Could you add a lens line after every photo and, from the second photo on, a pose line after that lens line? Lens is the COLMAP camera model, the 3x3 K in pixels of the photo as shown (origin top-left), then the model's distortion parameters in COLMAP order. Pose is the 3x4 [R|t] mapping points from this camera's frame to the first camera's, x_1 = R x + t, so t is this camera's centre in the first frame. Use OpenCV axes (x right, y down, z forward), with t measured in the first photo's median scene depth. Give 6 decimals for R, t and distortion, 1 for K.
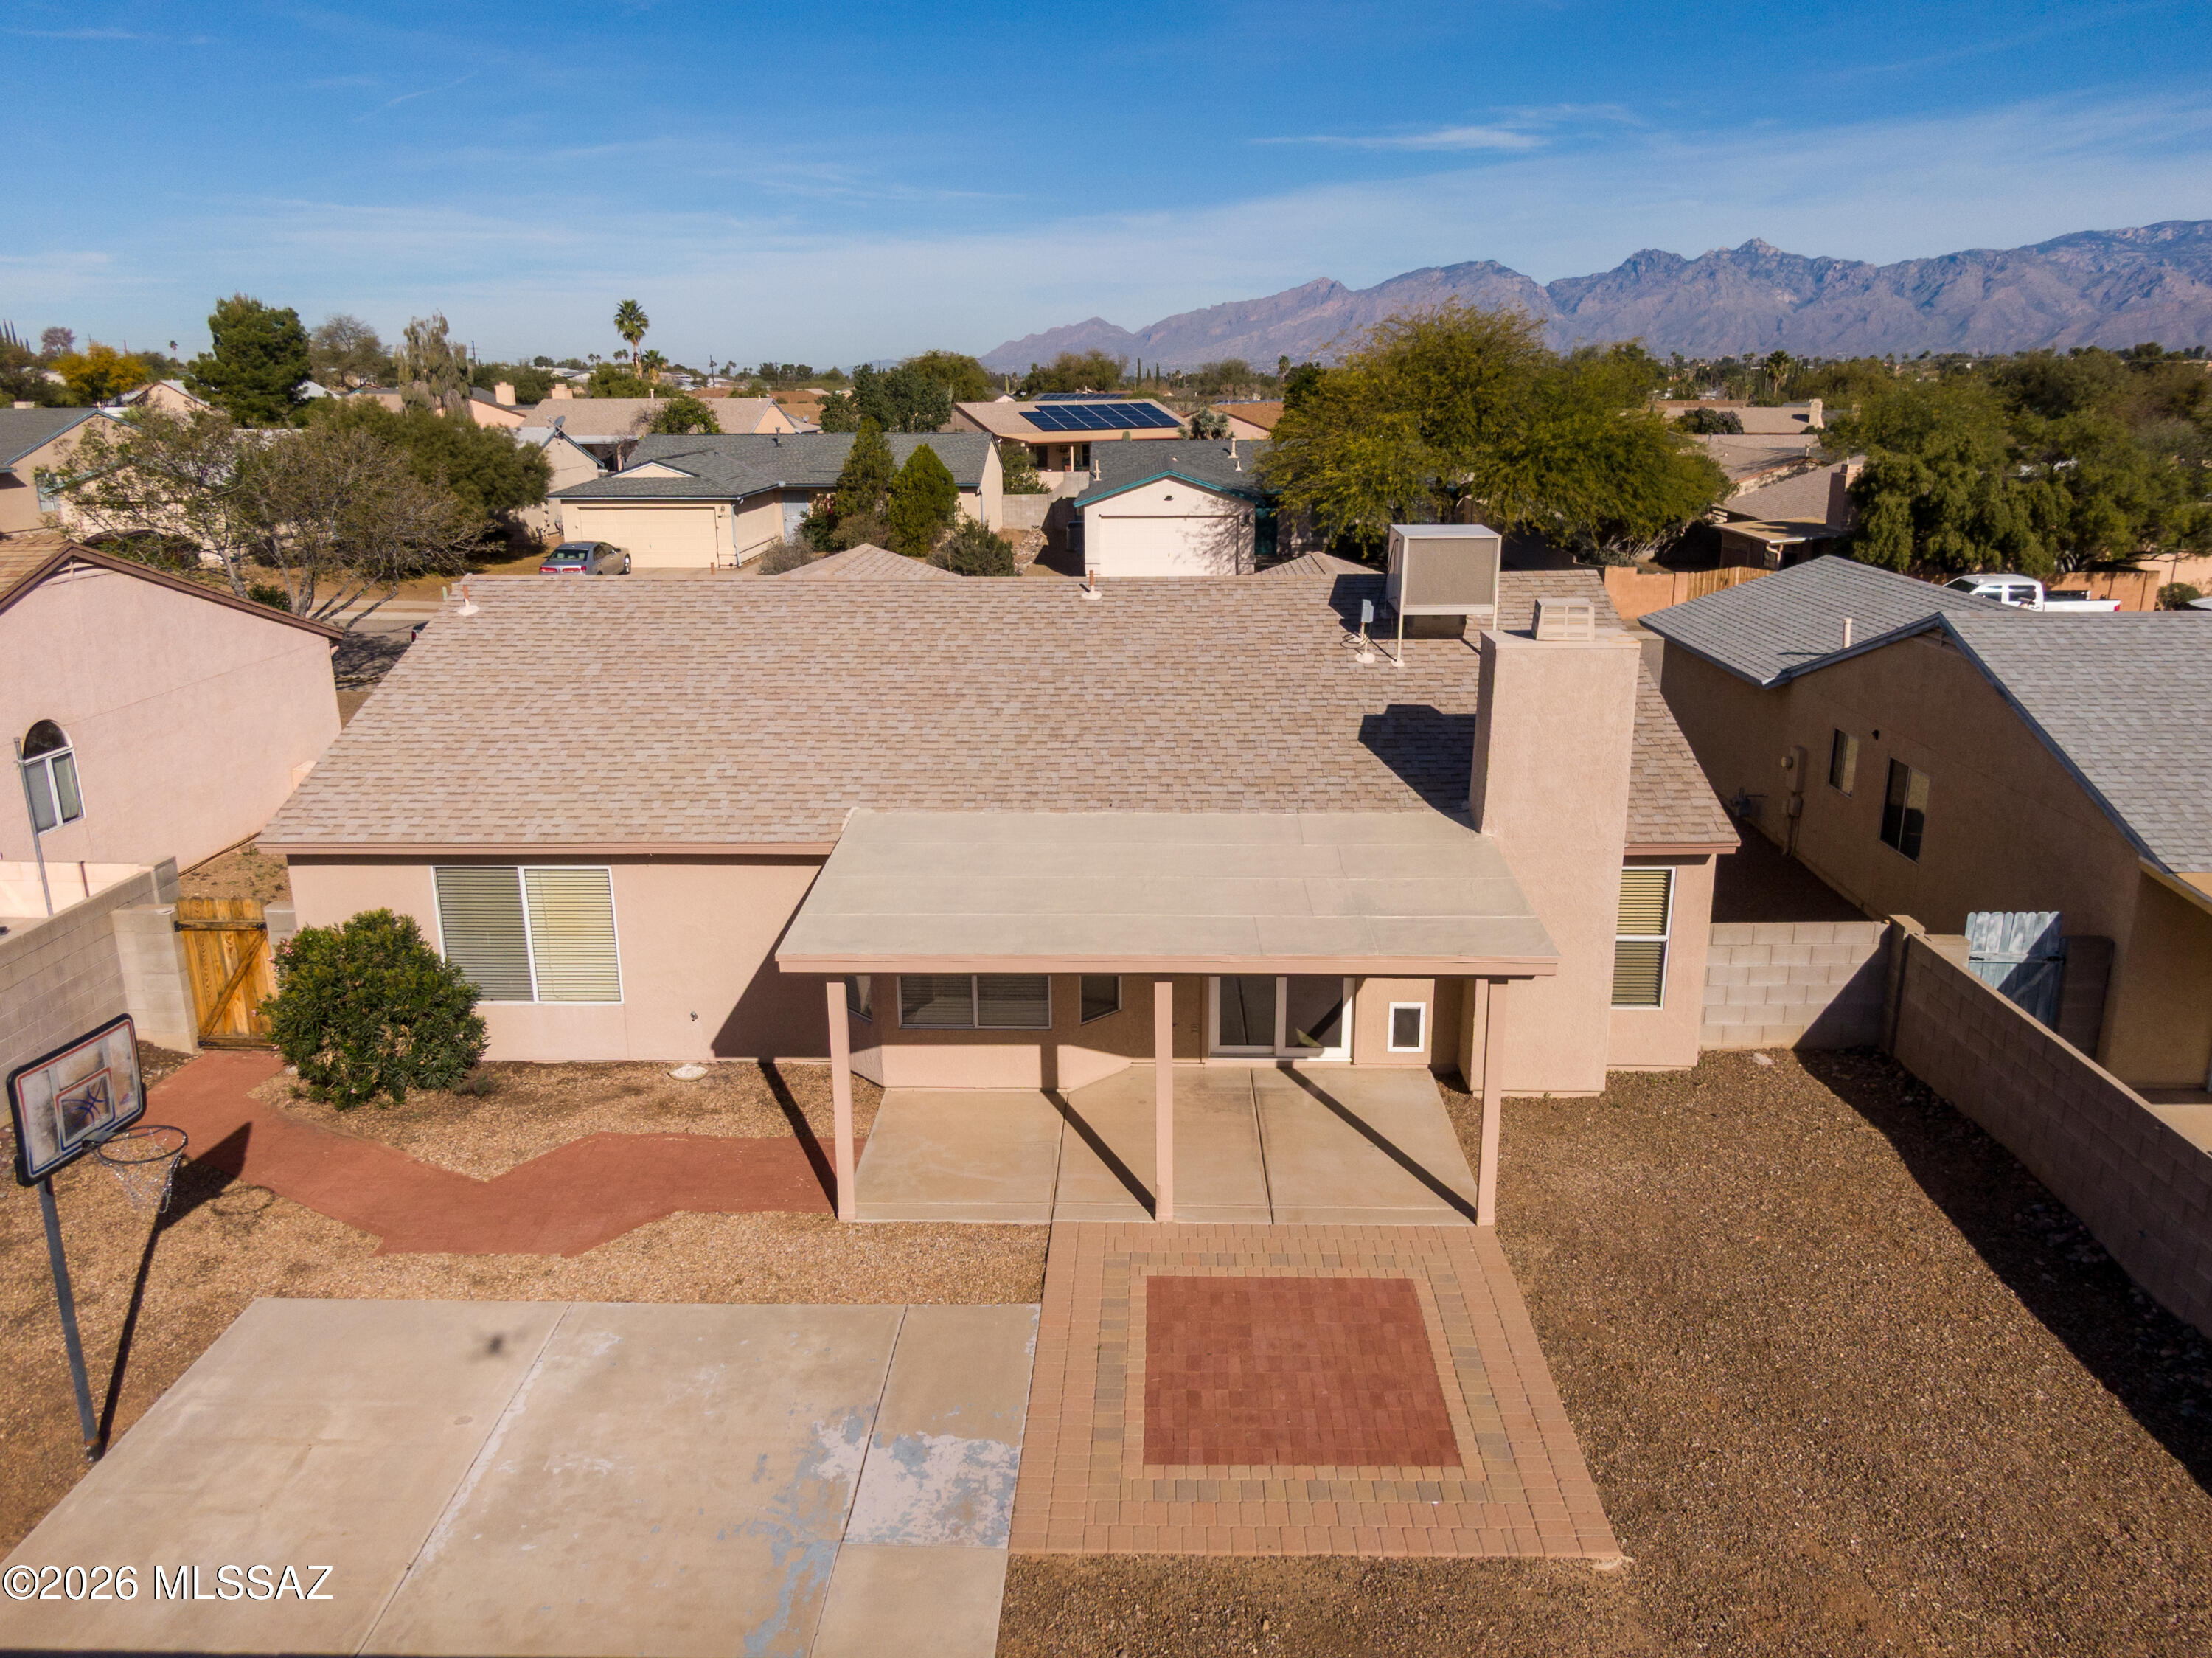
lens RADIAL K [[1609.1, 0, 1109.2], [0, 1609.1, 817.0], [0, 0, 1]] dist [0.006382, -0.007152]
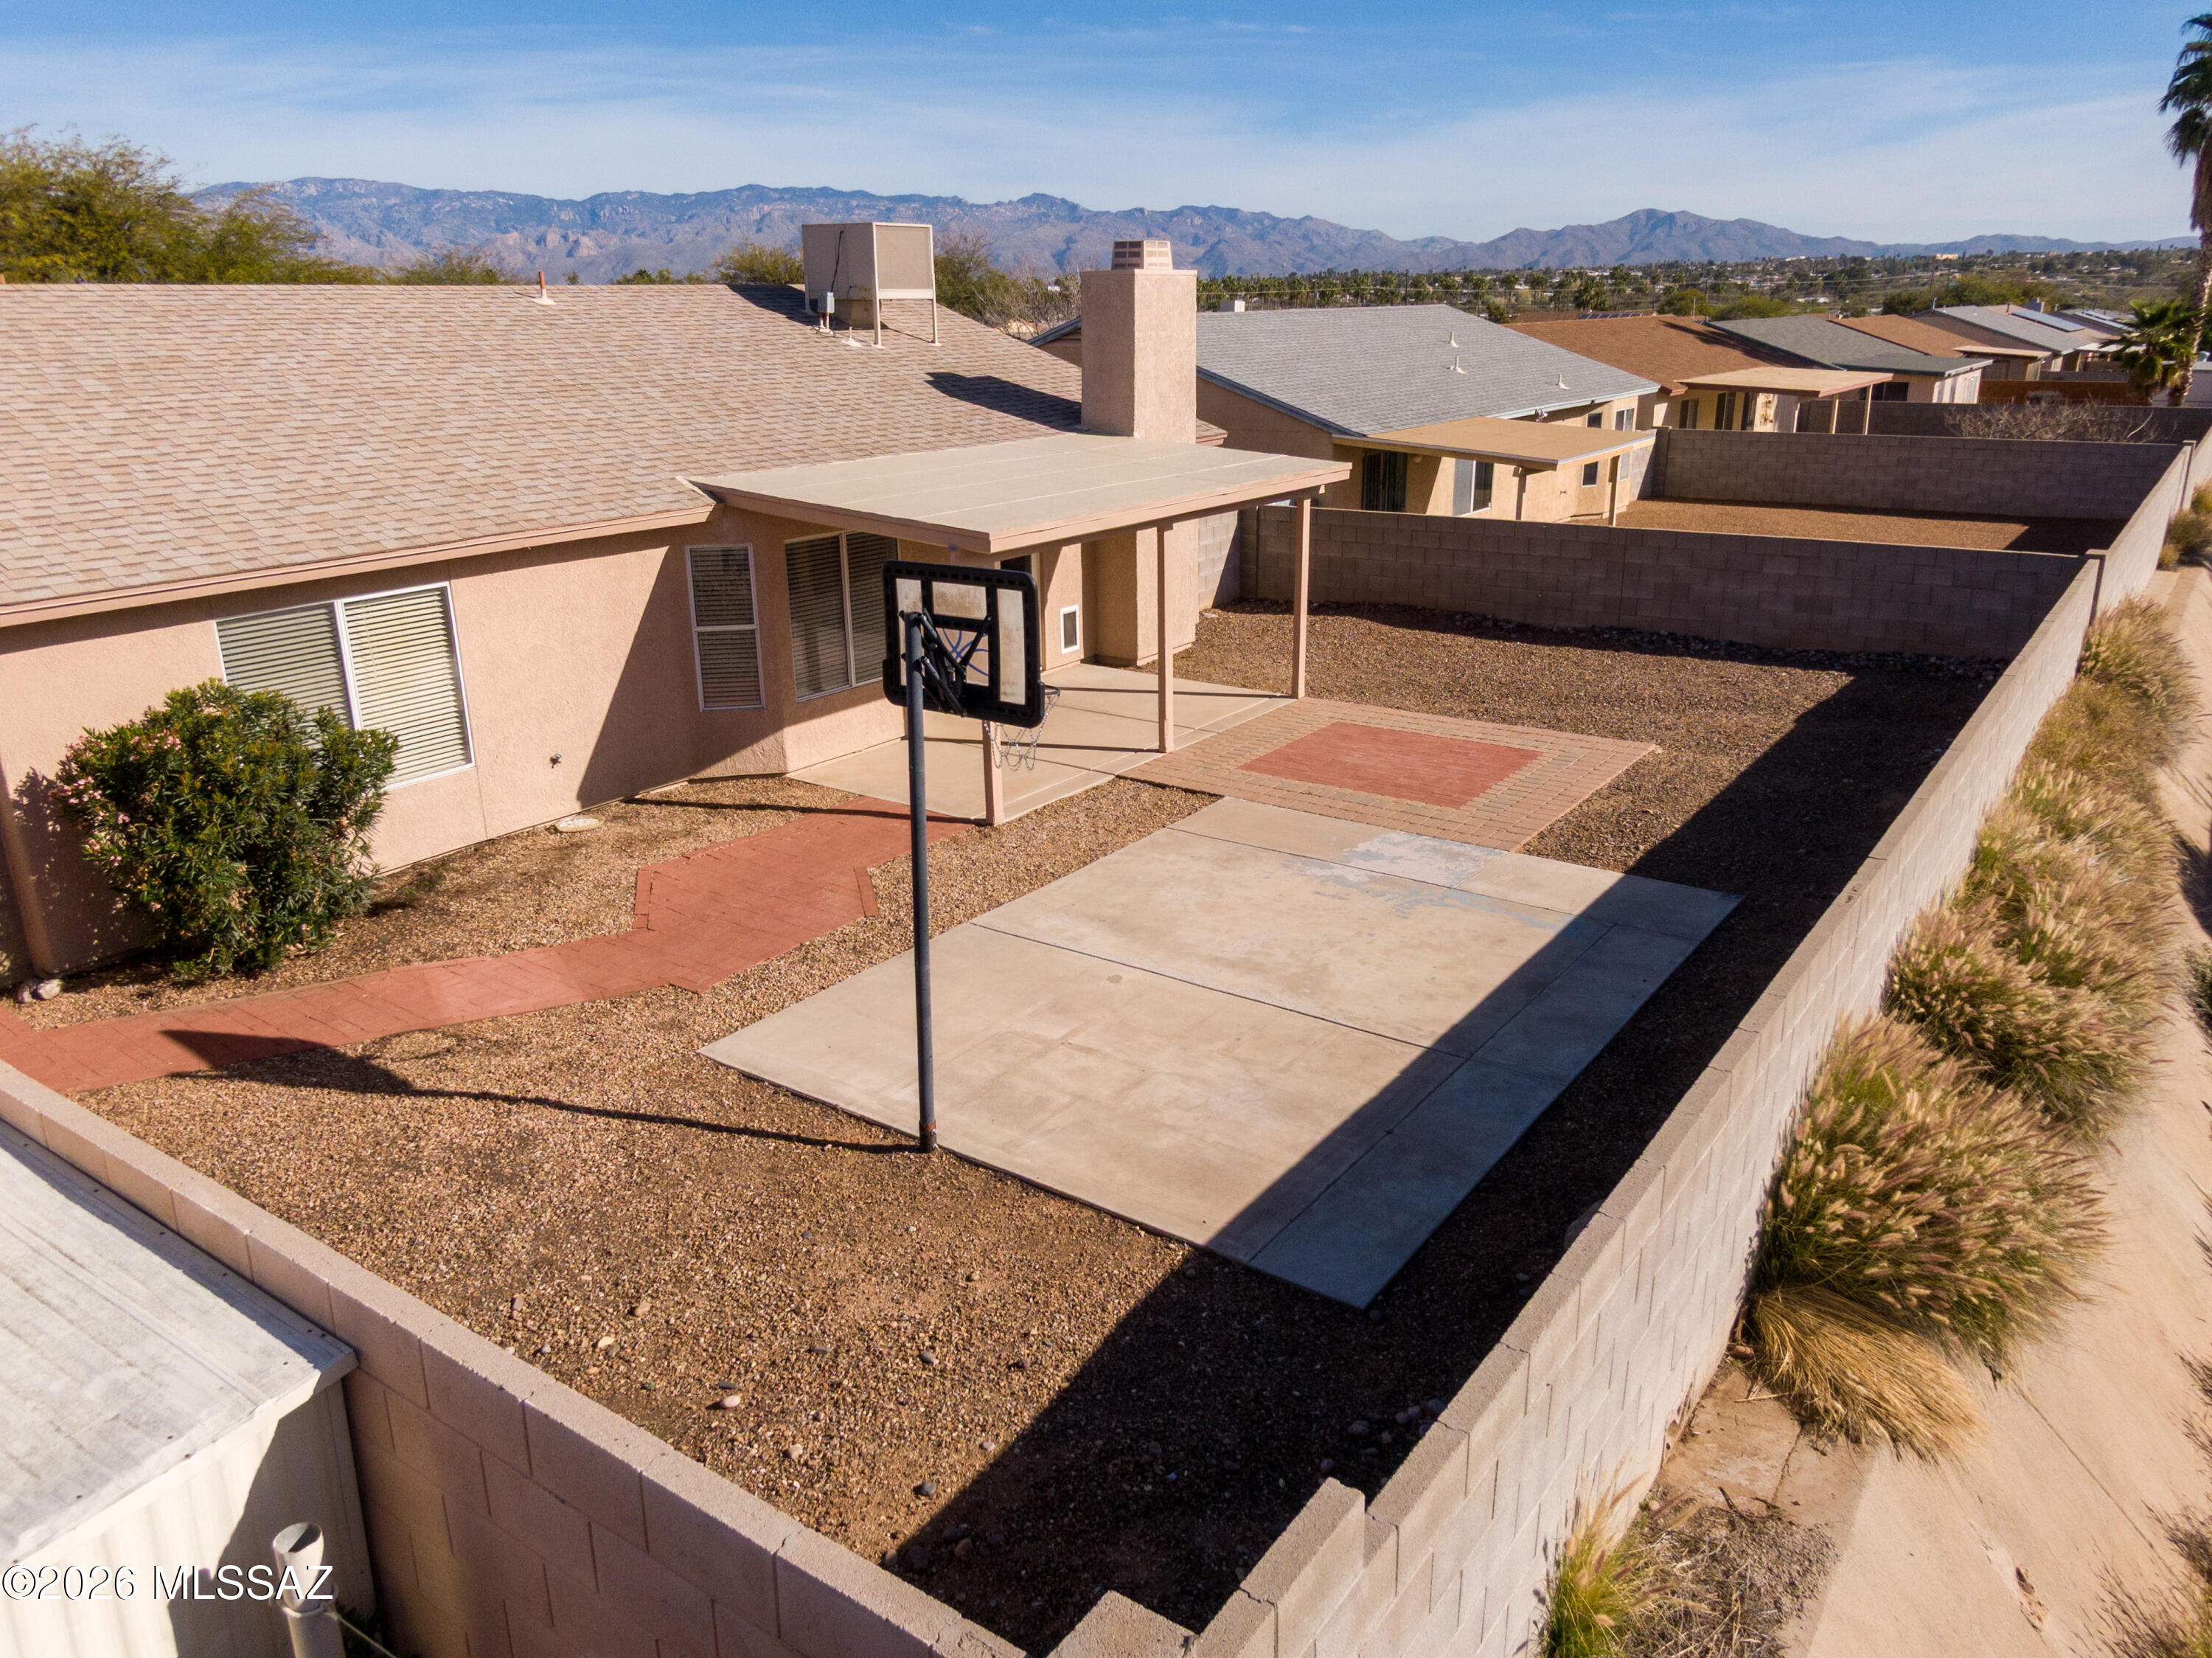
lens RADIAL K [[1609.1, 0, 1122.1], [0, 1609.1, 829.6], [0, 0, 1]] dist [0.006382, -0.007152]
pose [[0.545950, -0.261124, 0.796086, -0.815143], [0.233500, 0.959964, 0.154745, 0.104921], [-0.804622, 0.101403, 0.585065, 0.314795]]
